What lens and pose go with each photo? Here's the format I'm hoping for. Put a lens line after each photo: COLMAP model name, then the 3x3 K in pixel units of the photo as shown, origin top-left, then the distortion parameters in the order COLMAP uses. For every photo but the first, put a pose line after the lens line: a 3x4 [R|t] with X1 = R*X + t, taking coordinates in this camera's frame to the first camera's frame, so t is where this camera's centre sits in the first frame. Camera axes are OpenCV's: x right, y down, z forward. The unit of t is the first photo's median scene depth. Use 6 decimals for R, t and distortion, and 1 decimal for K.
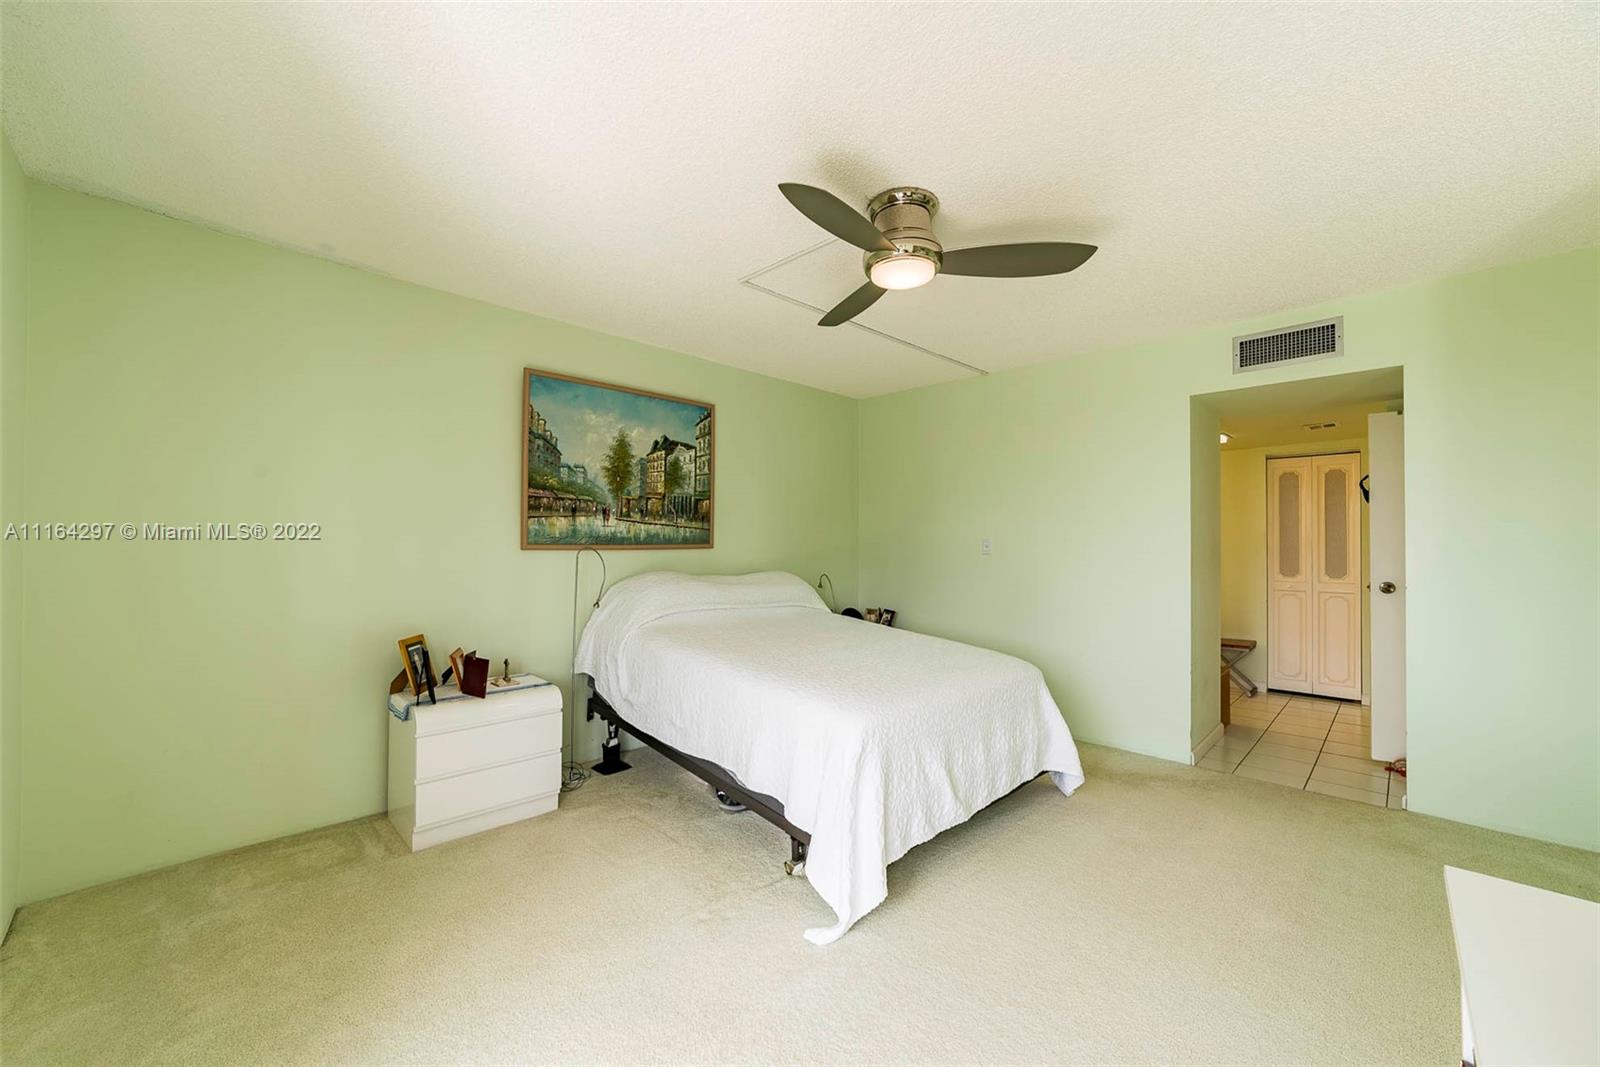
lens RADIAL K [[618.9, 0, 791.0], [0, 618.9, 537.1], [0, 0, 1]] dist [-0.018222, 0.007039]
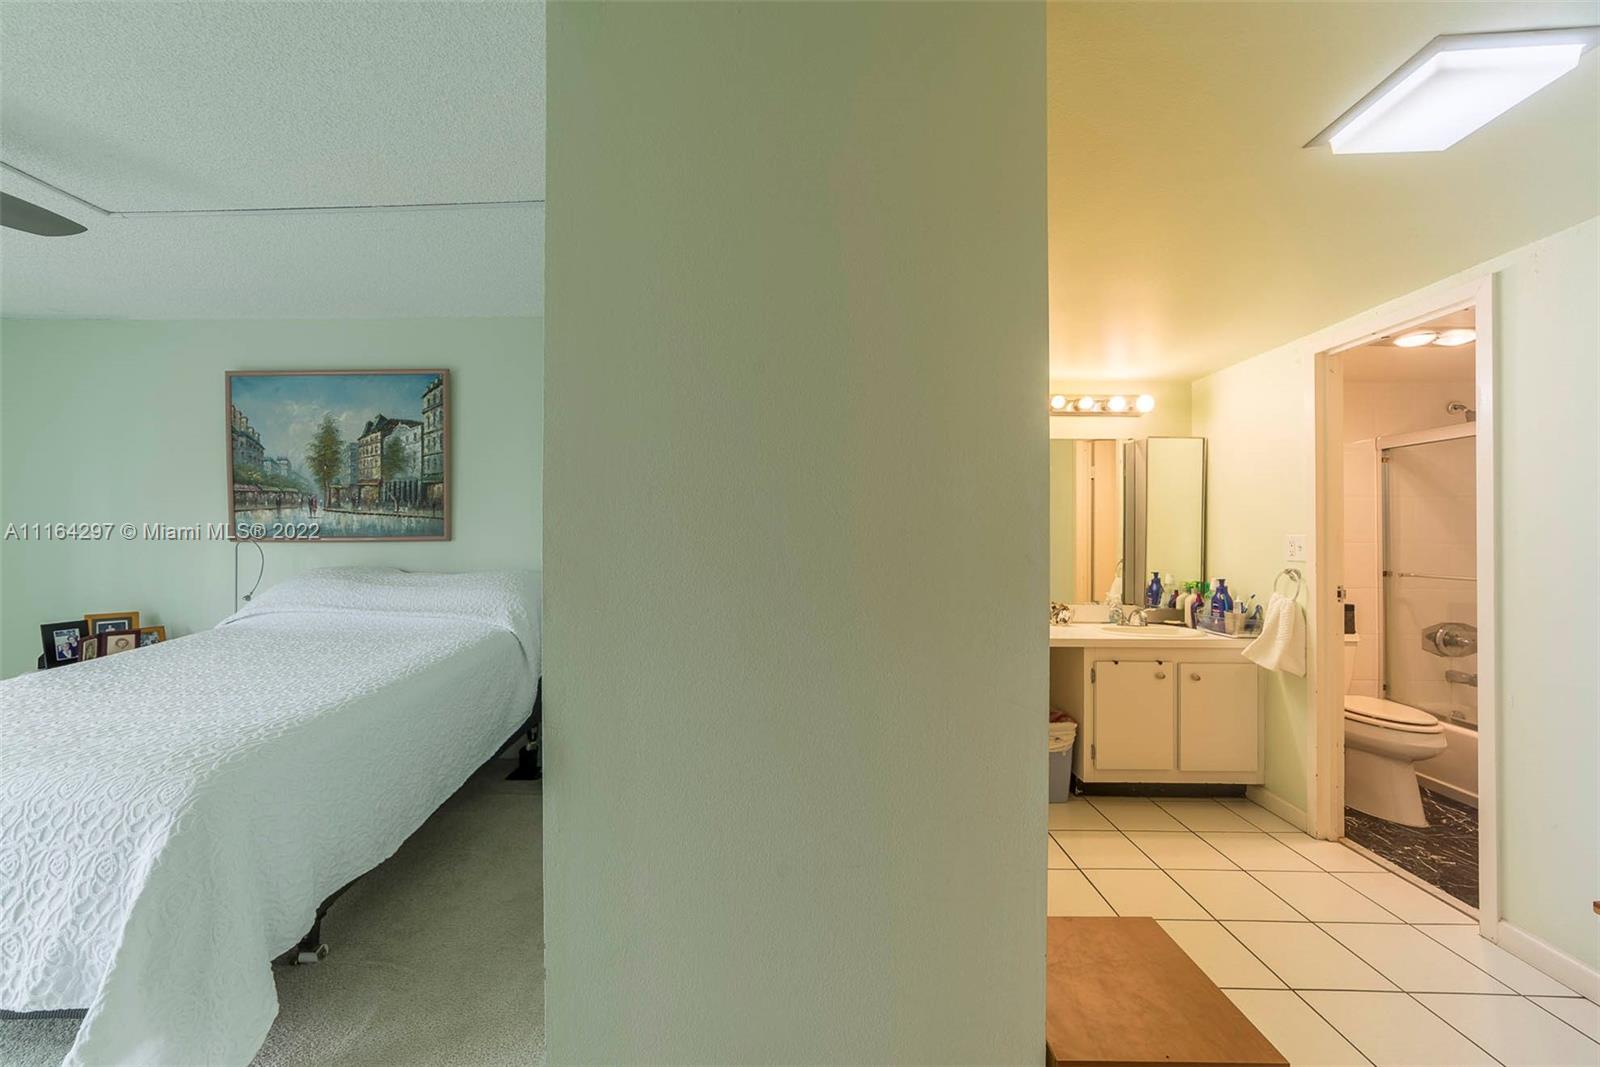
lens RADIAL K [[618.9, 0, 791.0], [0, 618.9, 537.1], [0, 0, 1]] dist [-0.018222, 0.007039]
pose [[0.698986, -0.004991, -0.715118, 0.861901], [0.010151, 0.999944, 0.002944, 0.016434], [0.715063, -0.009317, 0.698998, 0.815507]]
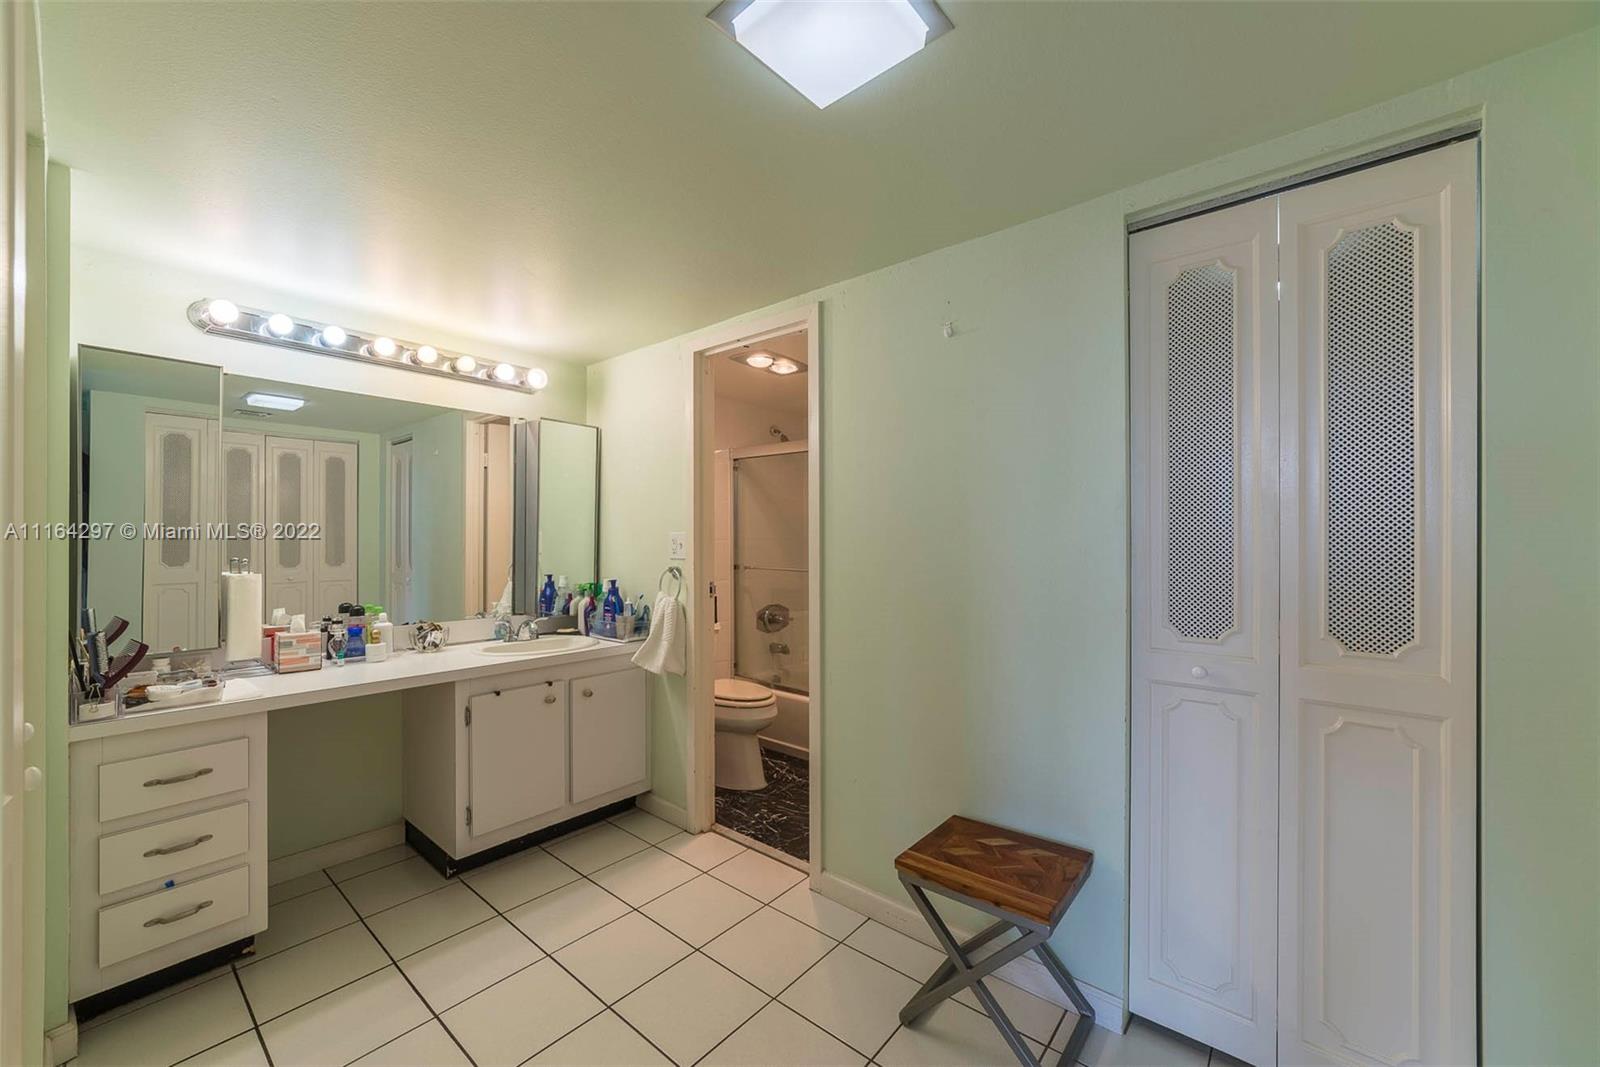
lens RADIAL K [[618.9, 0, 791.0], [0, 618.9, 537.1], [0, 0, 1]] dist [-0.018222, 0.007039]
pose [[0.995800, -0.002911, 0.091505, 0.826716], [0.001973, 0.999945, 0.010332, 0.020197], [-0.091530, -0.010108, 0.995751, 1.015272]]
